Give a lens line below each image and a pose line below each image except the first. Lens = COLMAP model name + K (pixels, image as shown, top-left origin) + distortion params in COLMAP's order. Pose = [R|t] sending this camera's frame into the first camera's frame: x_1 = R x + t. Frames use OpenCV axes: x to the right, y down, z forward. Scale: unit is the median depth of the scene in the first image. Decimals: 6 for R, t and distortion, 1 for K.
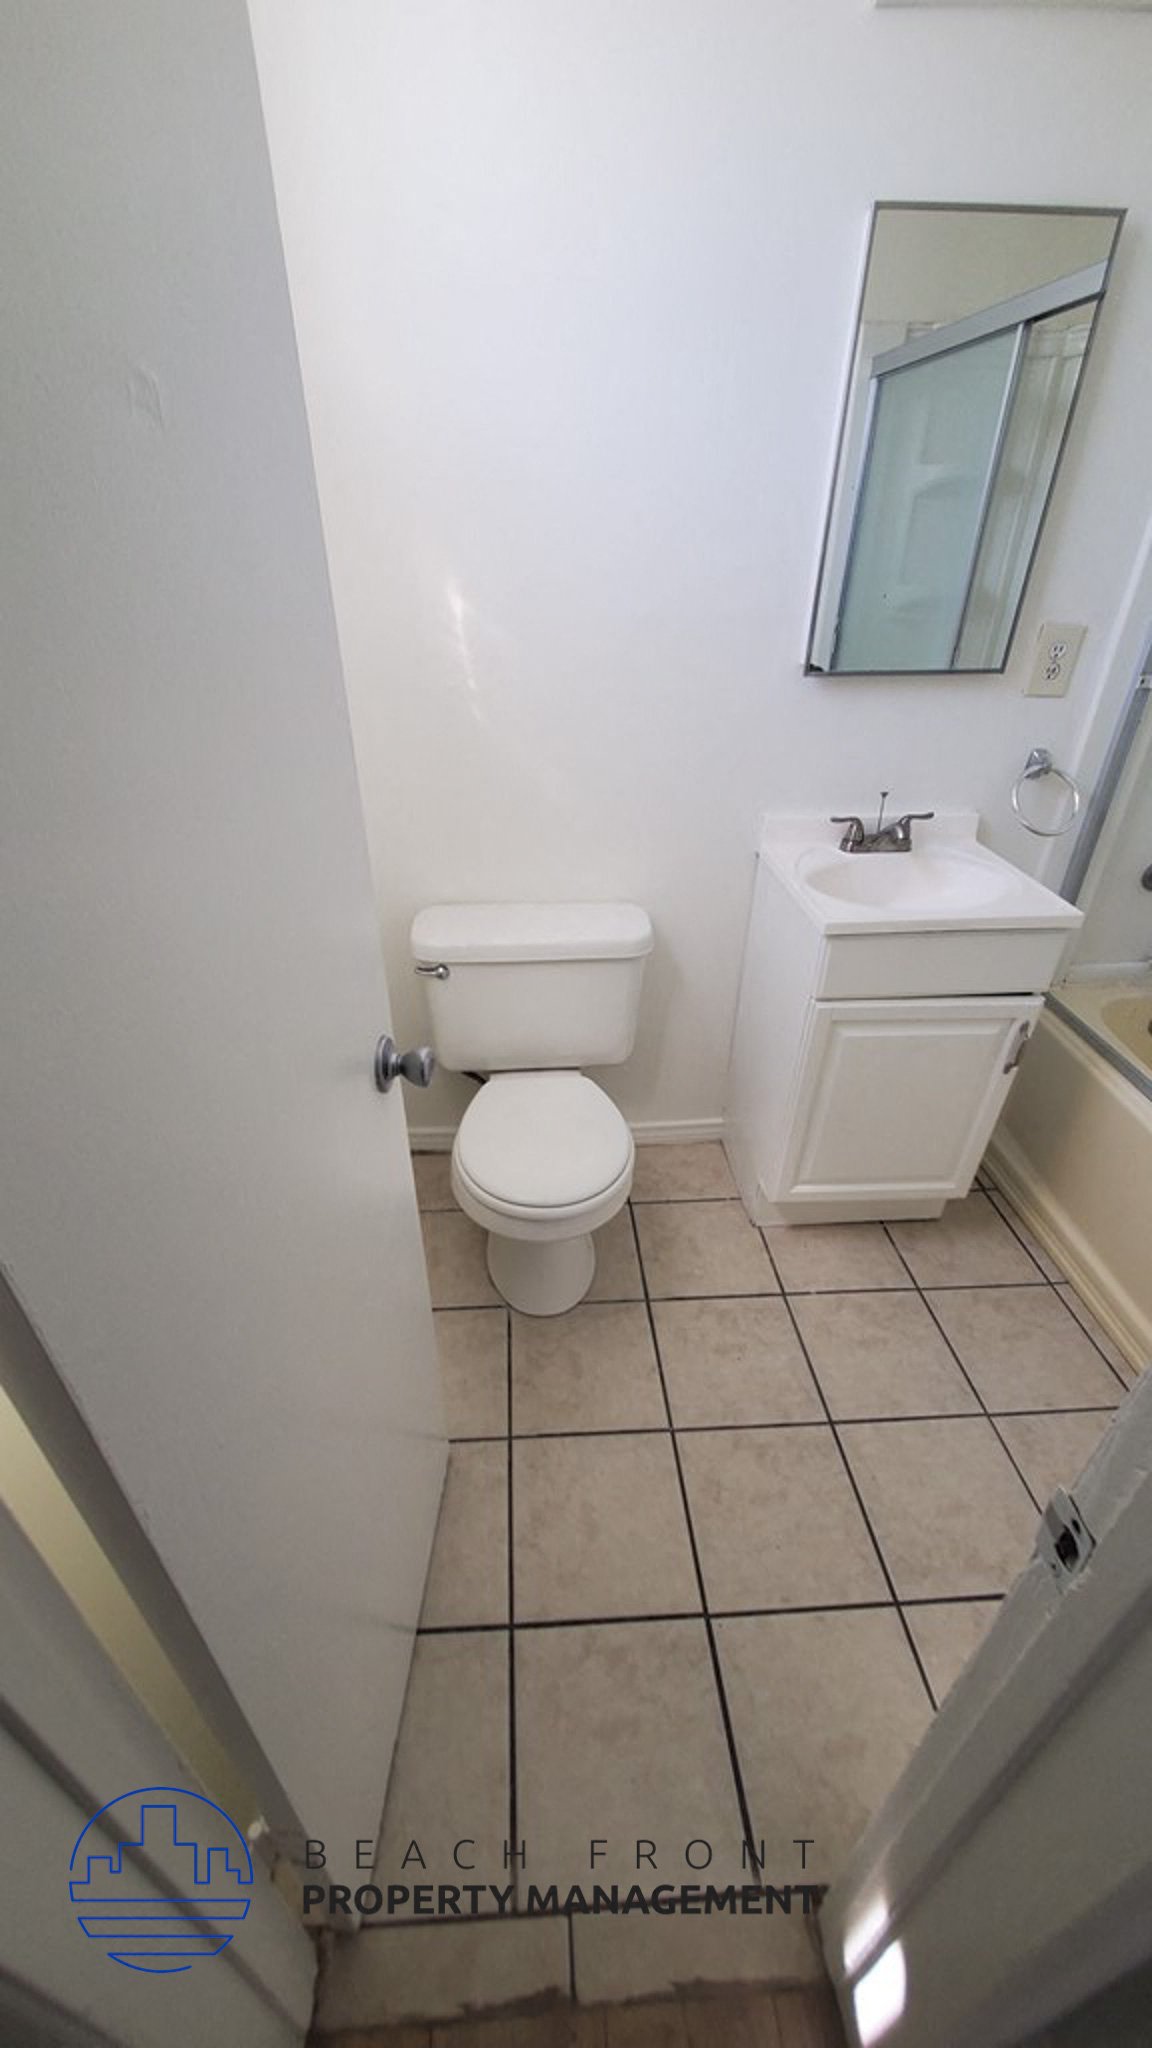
lens RADIAL K [[805.0, 0, 554.9], [0, 805.0, 1042.7], [0, 0, 1]] dist [0.003948, 0.000380]
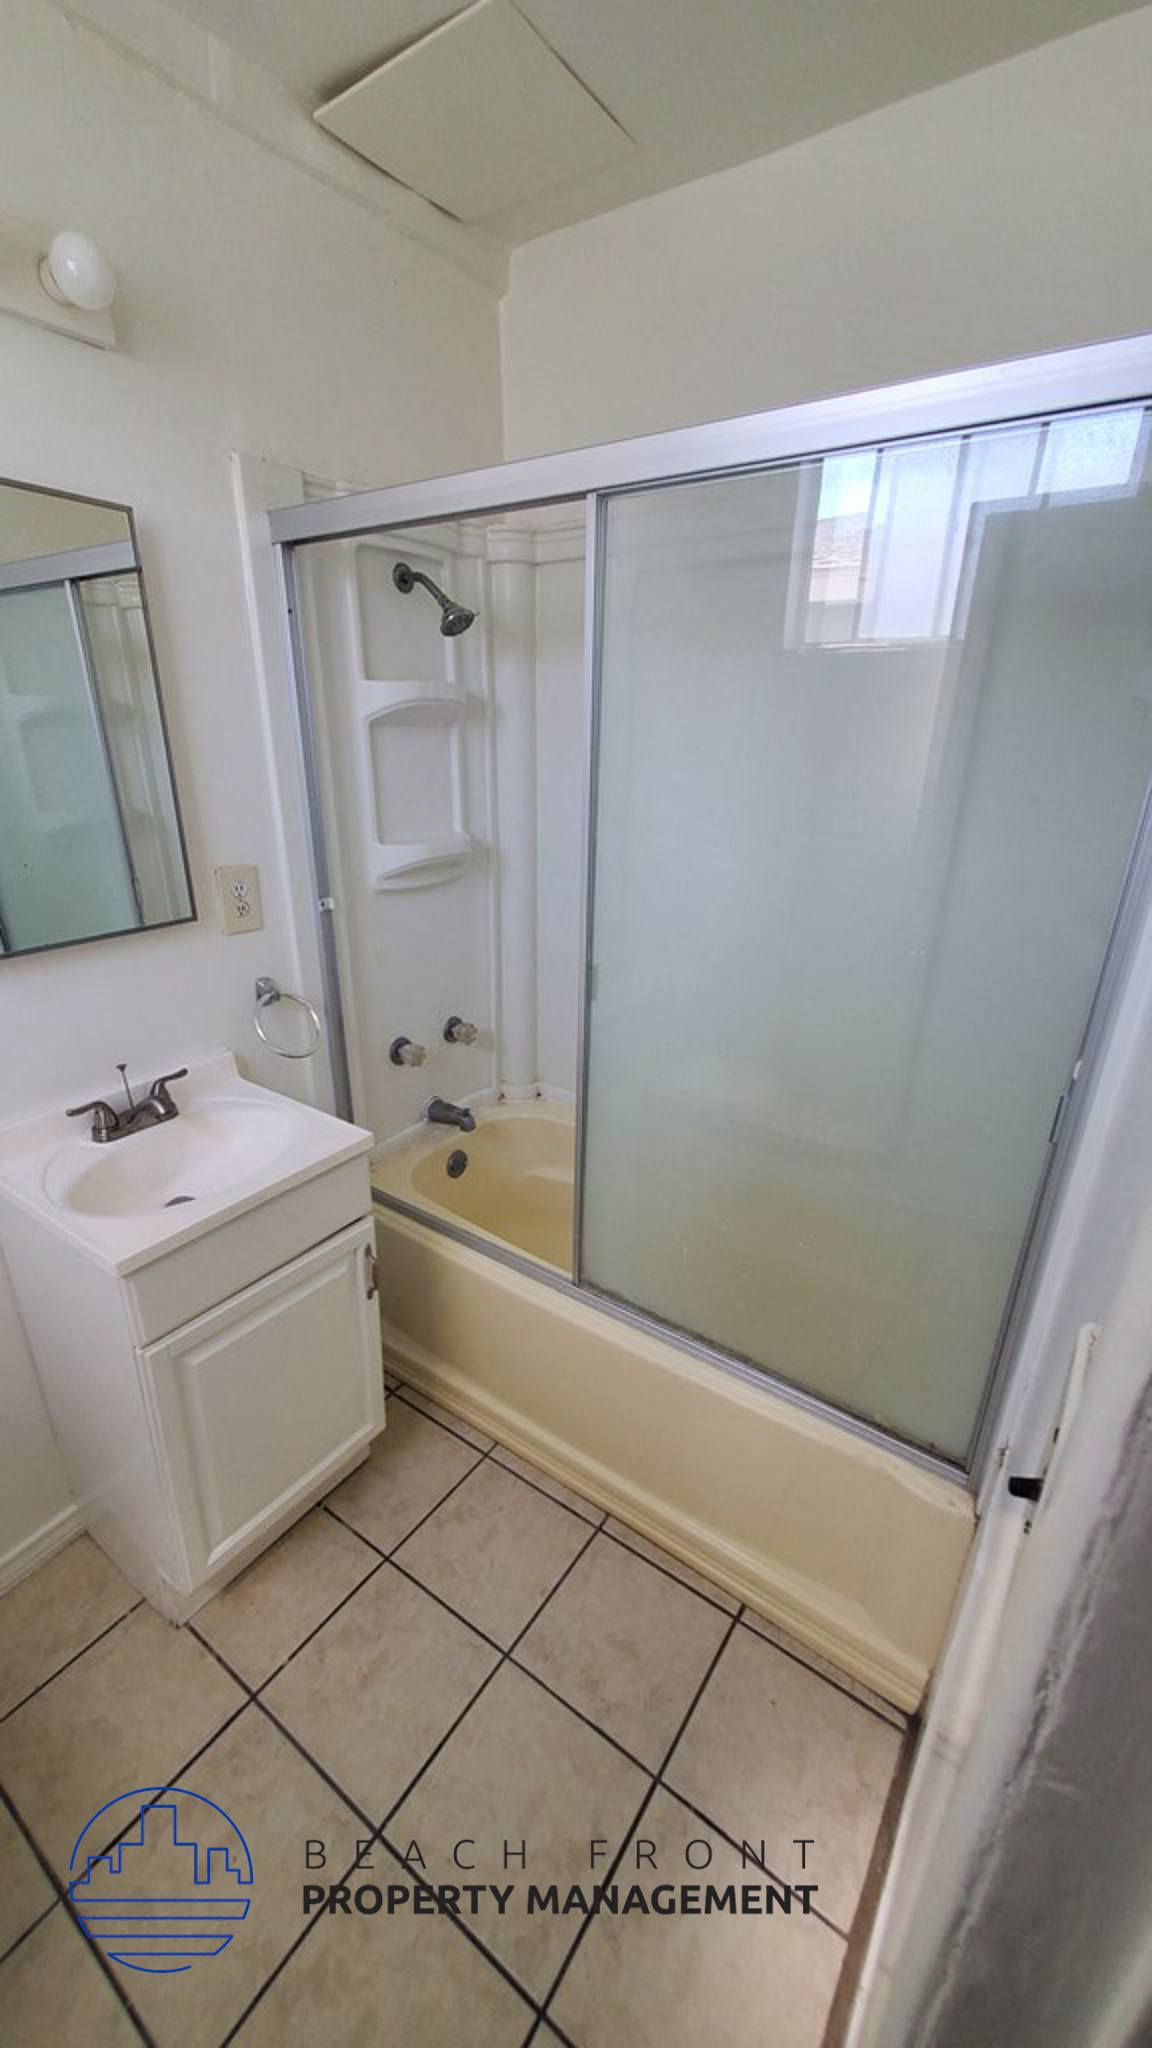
lens RADIAL K [[805.0, 0, 550.8], [0, 805.0, 1041.0], [0, 0, 1]] dist [0.003948, 0.000380]
pose [[0.625681, -0.277831, 0.728926, 0.079432], [0.407907, 0.913021, -0.002132, -0.145022], [-0.664933, 0.298668, 0.684589, 0.108679]]
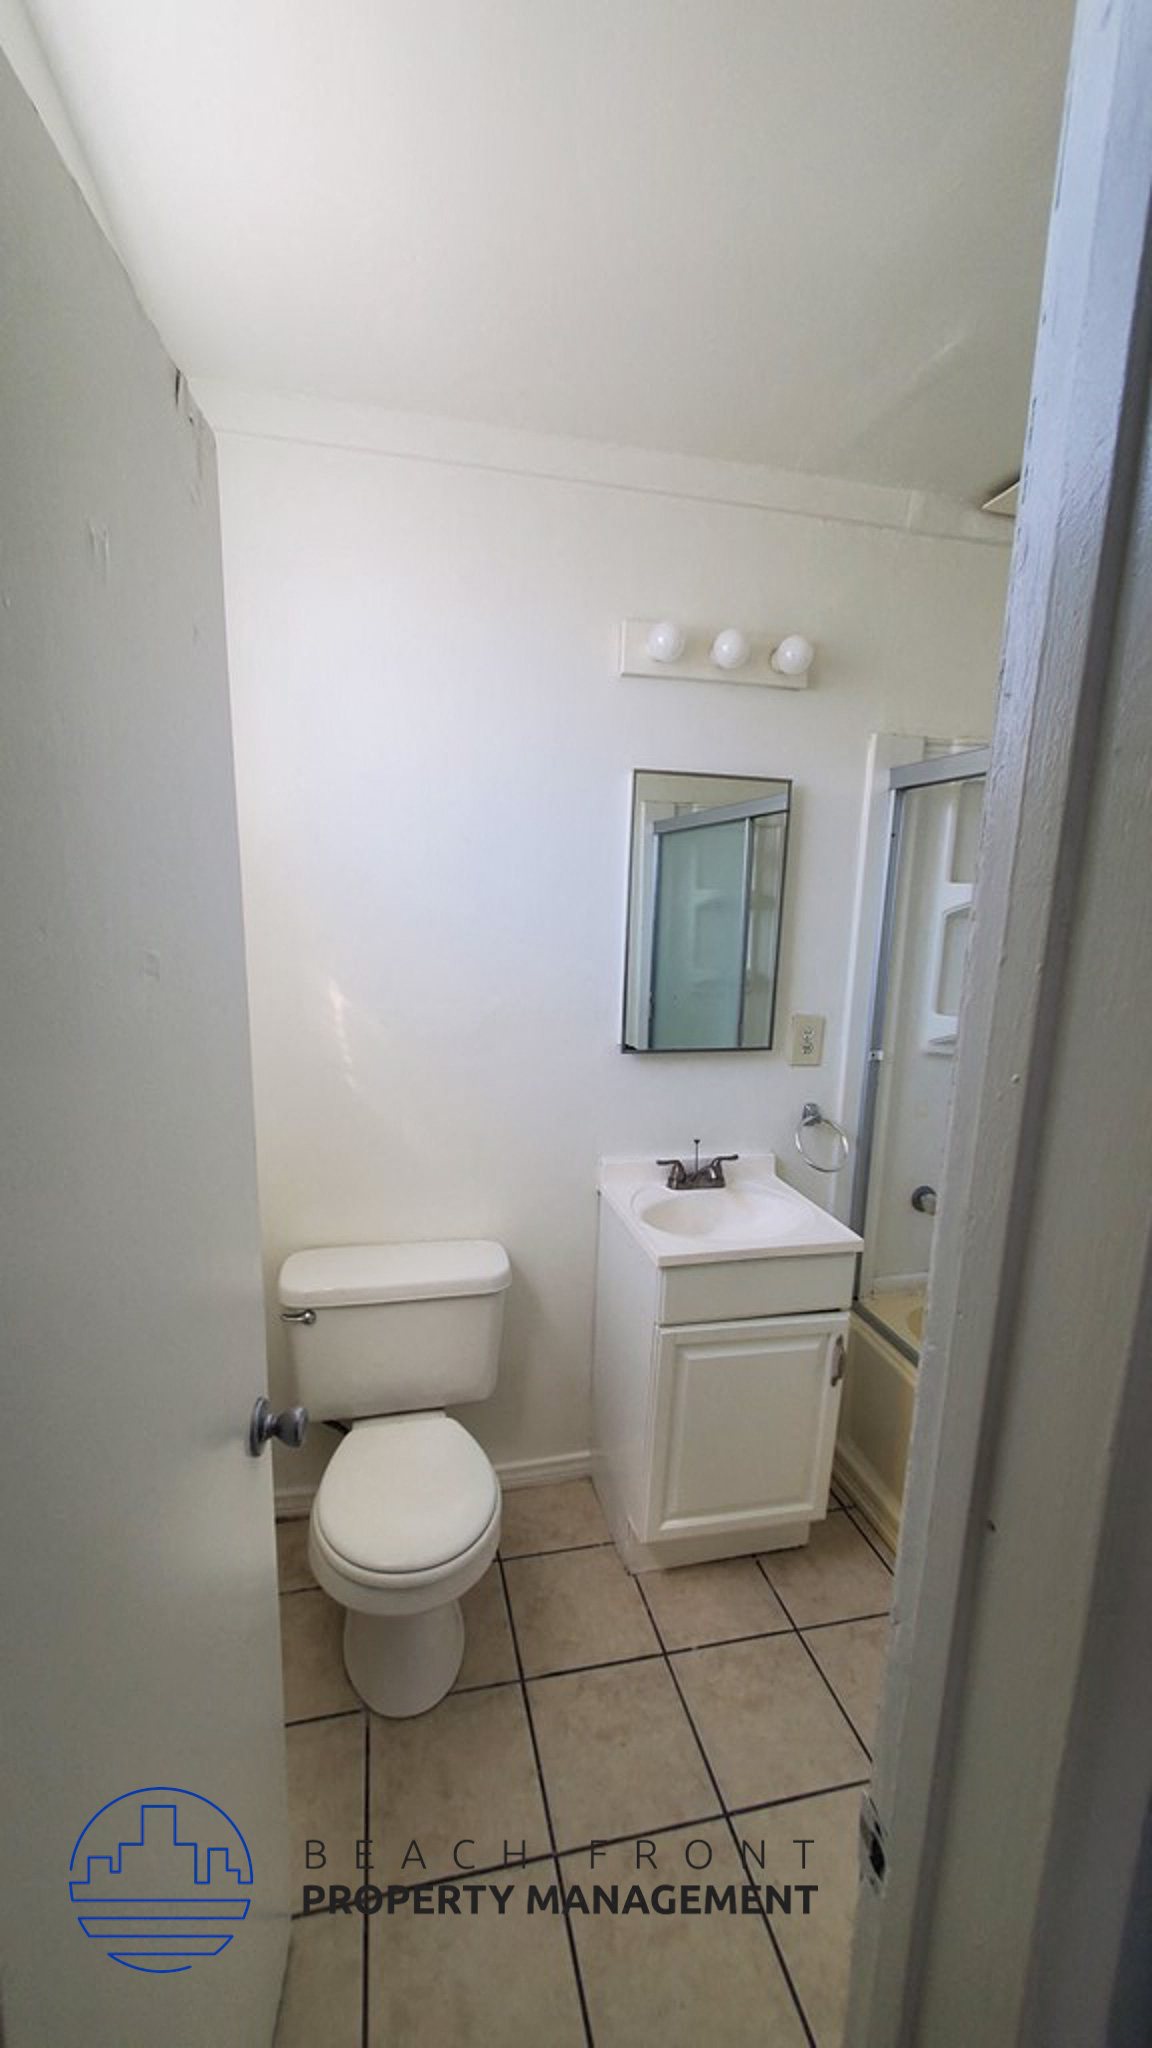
lens RADIAL K [[805.0, 0, 550.2], [0, 805.0, 1045.8], [0, 0, 1]] dist [0.003948, 0.000380]
pose [[0.986478, -0.000937, 0.163890, -0.003723], [0.061300, 0.929511, -0.363665, -0.016529], [-0.151997, 0.368794, 0.917000, -0.119836]]
